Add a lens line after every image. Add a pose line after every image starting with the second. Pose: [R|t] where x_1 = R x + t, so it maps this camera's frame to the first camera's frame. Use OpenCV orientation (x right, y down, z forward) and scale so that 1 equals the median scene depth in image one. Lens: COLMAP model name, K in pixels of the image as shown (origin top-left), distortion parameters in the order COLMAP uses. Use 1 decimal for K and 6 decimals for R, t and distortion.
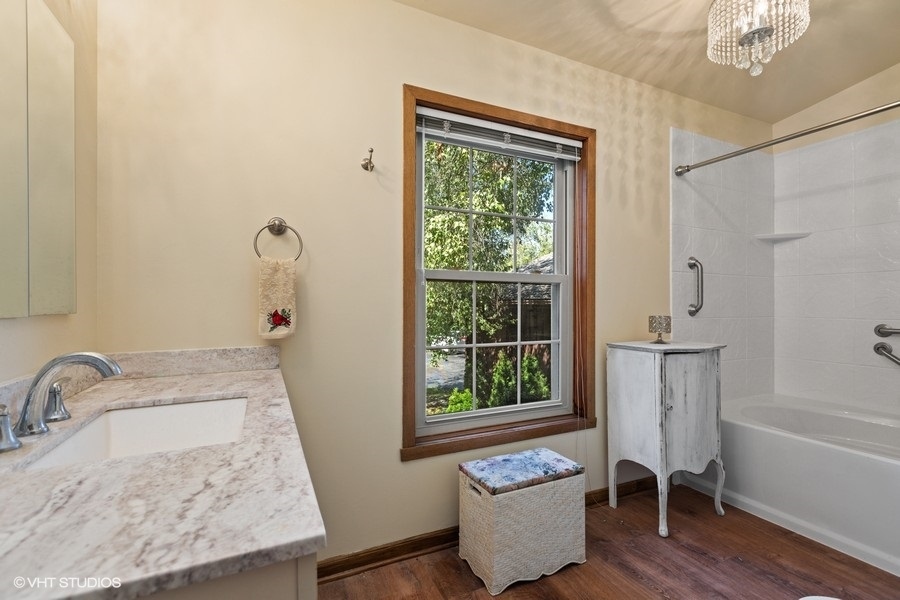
lens RADIAL K [[402.4, 0, 449.1], [0, 402.4, 303.4], [0, 0, 1]] dist [0.001935, -0.000684]
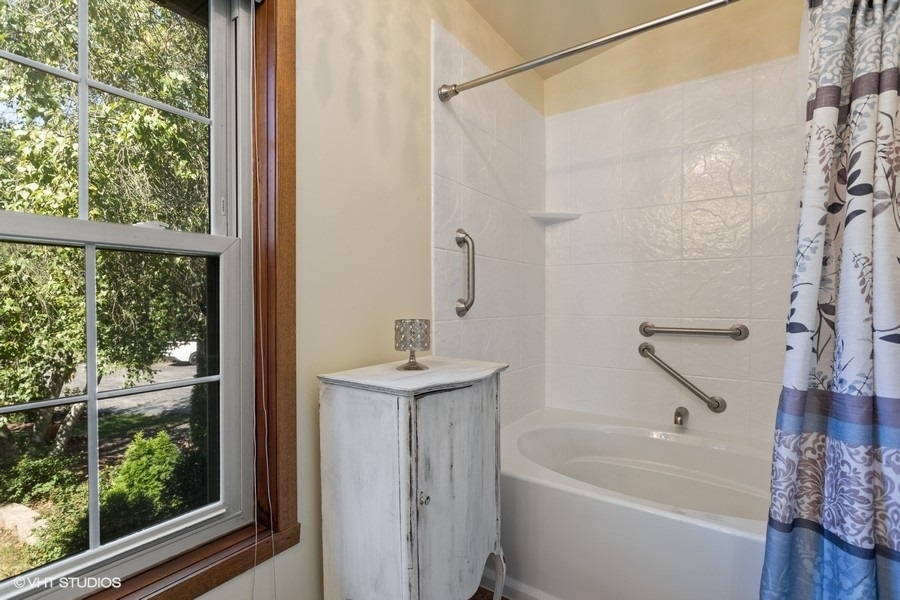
lens RADIAL K [[434.3, 0, 450.8], [0, 434.3, 300.9], [0, 0, 1]] dist [-0.001222, -0.000028]
pose [[0.865963, -0.002724, 0.500100, 0.252299], [-0.000158, 0.999984, 0.005720, 0.000937], [-0.500108, -0.005032, 0.865949, 0.423795]]
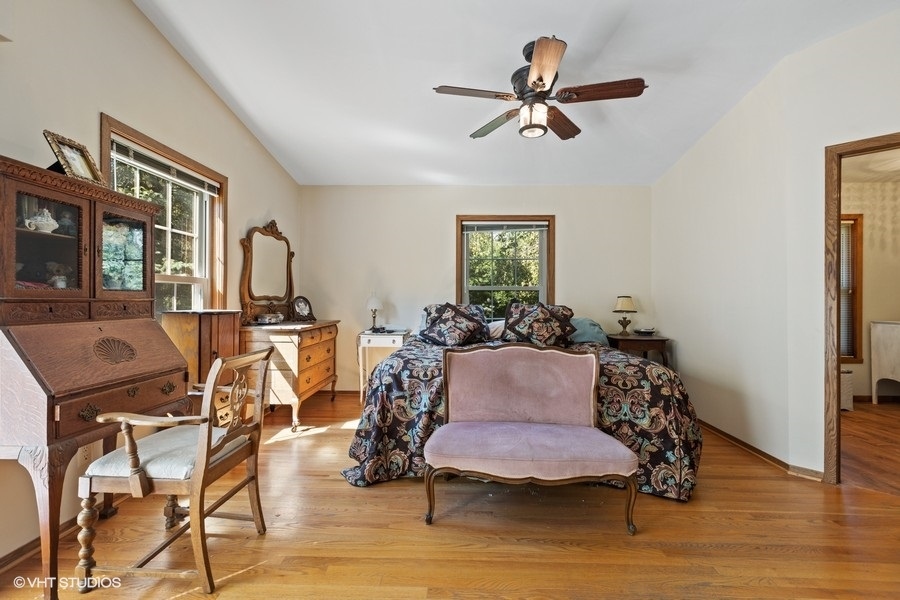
lens RADIAL K [[402.4, 0, 449.4], [0, 402.4, 299.9], [0, 0, 1]] dist [0.001935, -0.000684]
pose [[0.895143, 0.000476, -0.445779, -0.561500], [-0.000979, 0.999999, -0.000897, -0.001481], [0.445778, 0.001239, 0.895143, -1.644934]]
